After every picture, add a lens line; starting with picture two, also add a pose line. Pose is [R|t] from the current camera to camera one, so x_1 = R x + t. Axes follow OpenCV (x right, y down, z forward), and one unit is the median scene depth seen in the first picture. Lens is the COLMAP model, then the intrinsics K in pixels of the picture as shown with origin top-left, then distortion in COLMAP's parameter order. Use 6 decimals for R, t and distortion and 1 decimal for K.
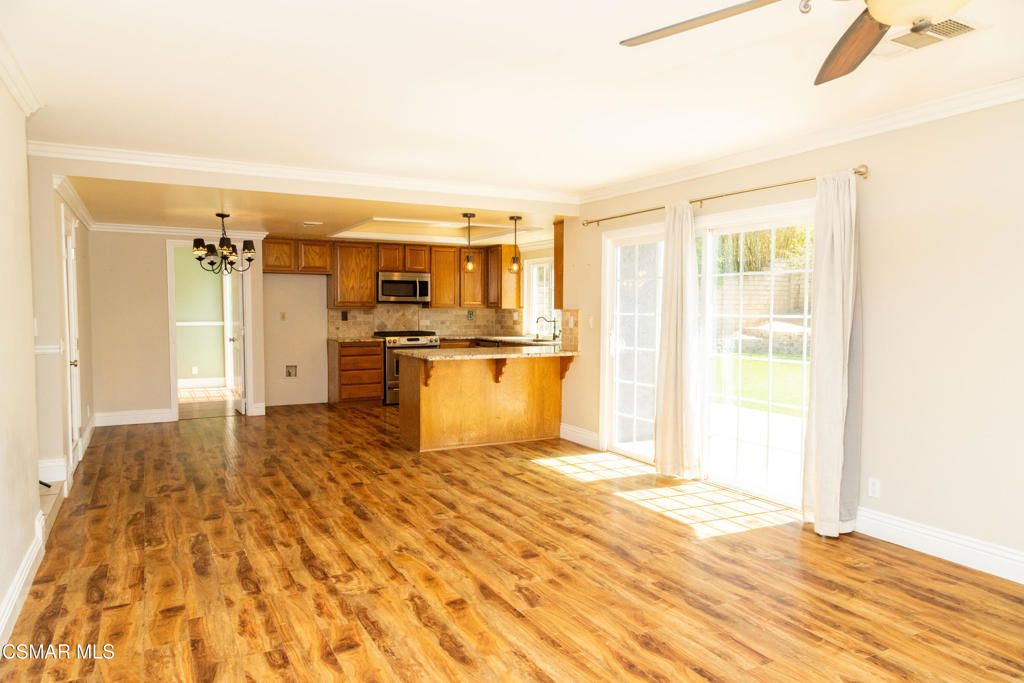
lens RADIAL K [[669.2, 0, 512.0], [0, 669.2, 341.5], [0, 0, 1]] dist [-0.001425, -0.002394]
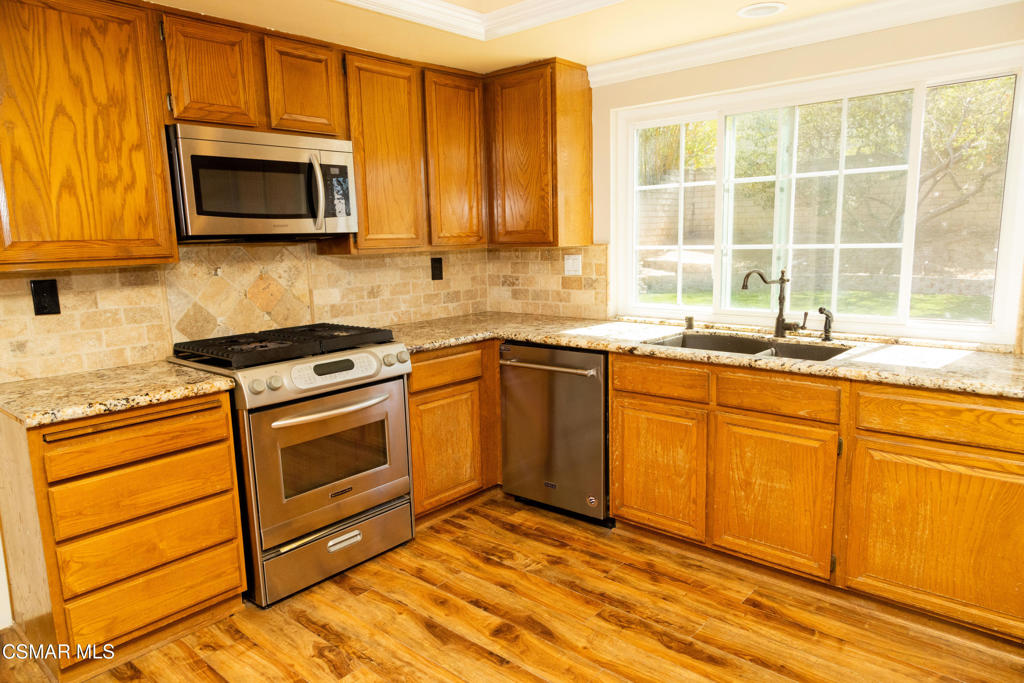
lens RADIAL K [[669.2, 0, 512.0], [0, 669.2, 341.5], [0, 0, 1]] dist [-0.001425, -0.002394]
pose [[0.936797, -0.084132, 0.339607, -0.274706], [0.049206, 0.992692, 0.110191, -0.066319], [-0.346396, -0.086516, 0.934090, 1.122715]]
